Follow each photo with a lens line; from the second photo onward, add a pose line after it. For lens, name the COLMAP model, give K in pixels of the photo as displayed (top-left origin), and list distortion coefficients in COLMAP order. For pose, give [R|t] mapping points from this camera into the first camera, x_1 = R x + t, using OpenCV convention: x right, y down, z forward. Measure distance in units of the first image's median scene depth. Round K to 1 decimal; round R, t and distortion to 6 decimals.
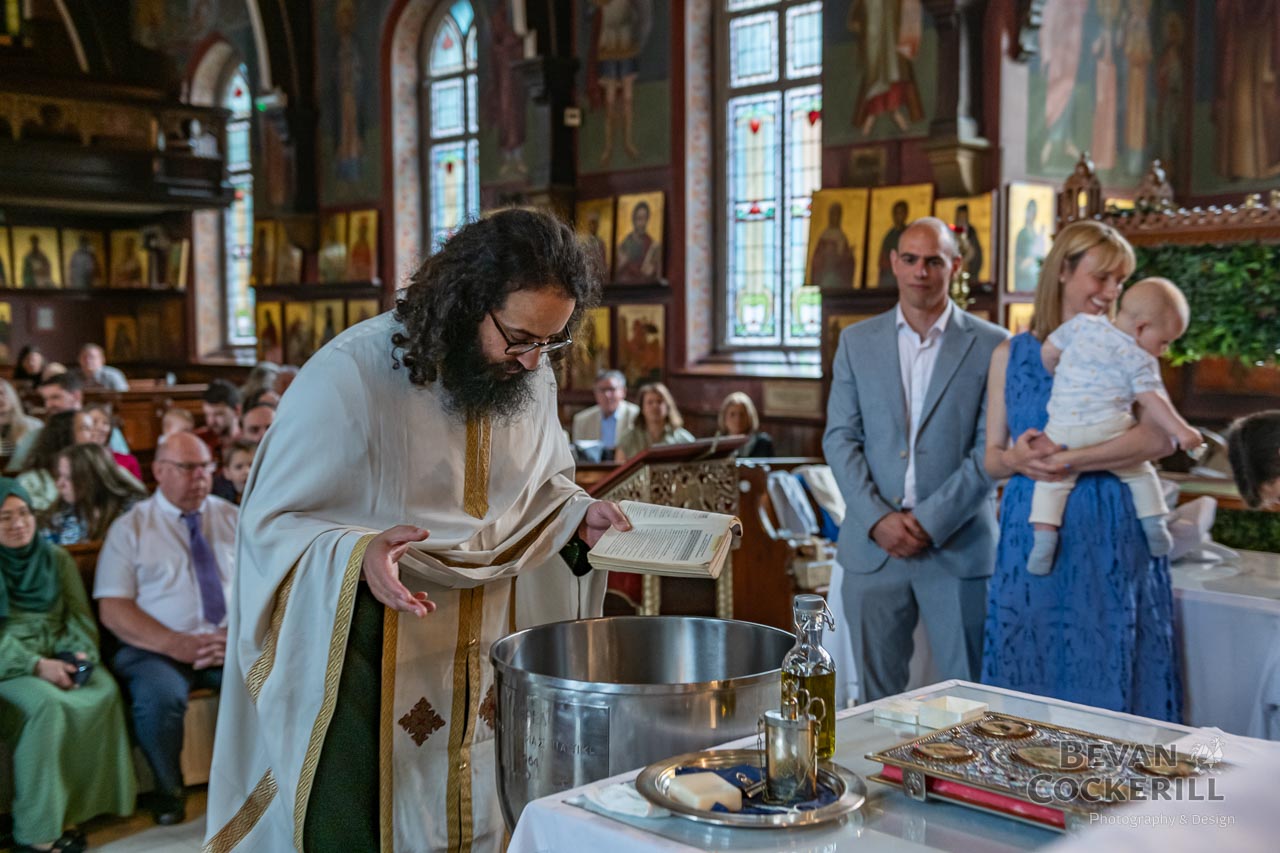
lens RADIAL K [[1460.1, 0, 674.6], [0, 1460.1, 412.2], [0, 0, 1]] dist [0.033215, 0.000000]
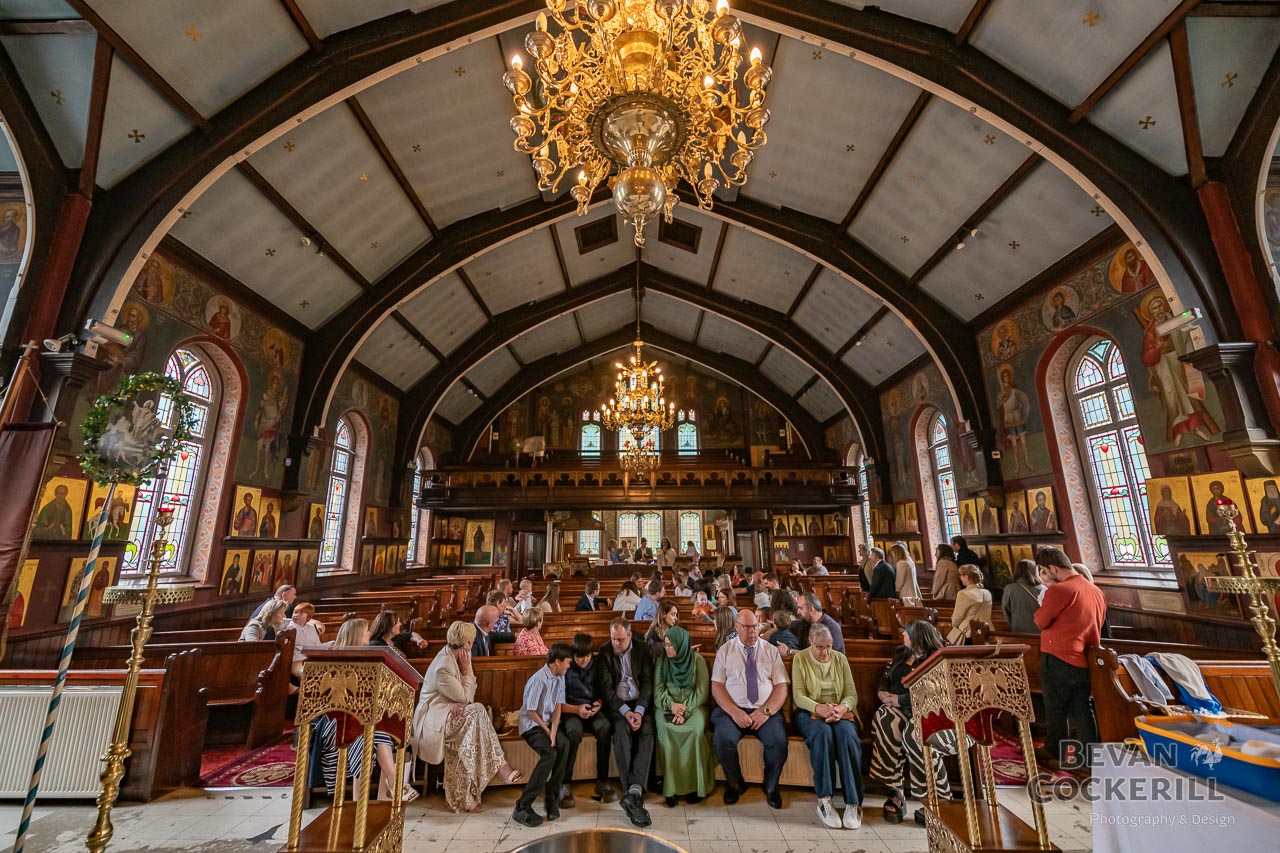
lens RADIAL K [[508.7, 0, 633.2], [0, 508.7, 420.7], [0, 0, 1]] dist [0.005266, -0.003736]
pose [[0.721680, -0.167300, -0.671705, 0.060727], [-0.039333, 0.958877, -0.281084, -0.017689], [0.691108, 0.229273, 0.685422, 0.104142]]
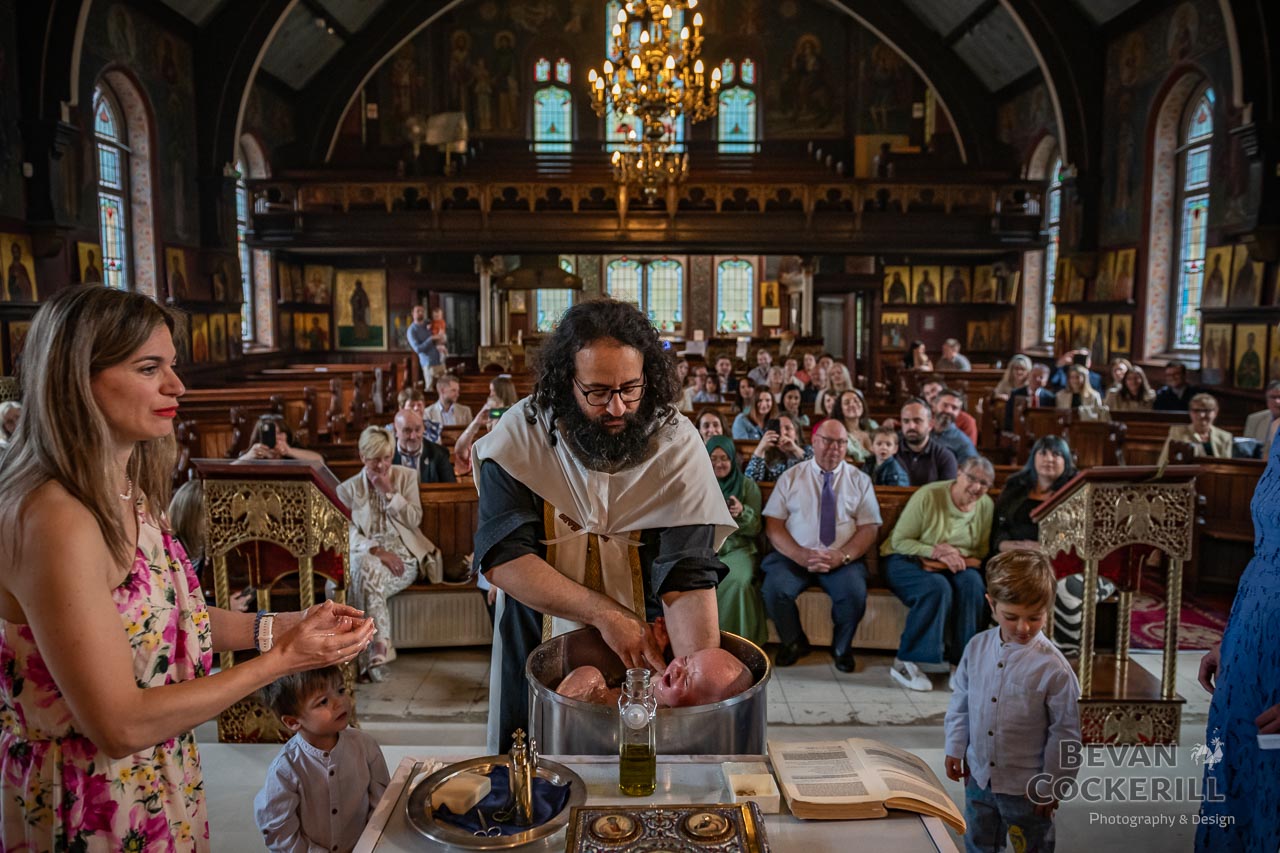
lens RADIAL K [[953.7, 0, 638.7], [0, 953.7, 409.0], [0, 0, 1]] dist [-0.027090, -0.002206]
pose [[0.729314, 0.071182, -0.680466, 0.089653], [-0.048123, 0.997447, 0.052763, -0.018161], [0.682485, -0.005735, 0.730877, 0.060356]]
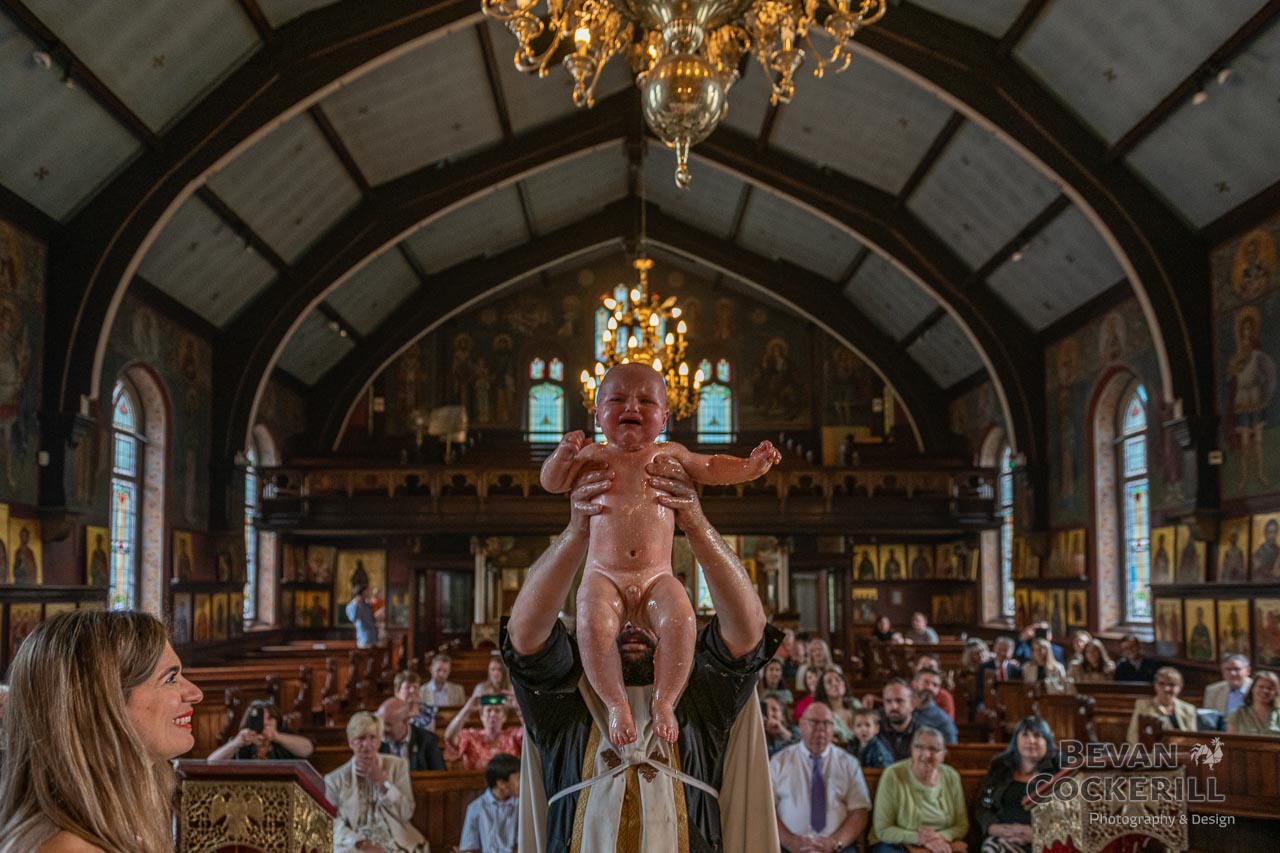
lens RADIAL K [[892.9, 0, 655.0], [0, 892.9, 540.3], [0, 0, 1]] dist [-0.023119, -0.006158]
pose [[0.752472, -0.034493, -0.657720, 0.077159], [-0.042375, 0.994023, -0.100610, -0.024886], [0.657259, 0.103577, 0.746513, 0.069887]]
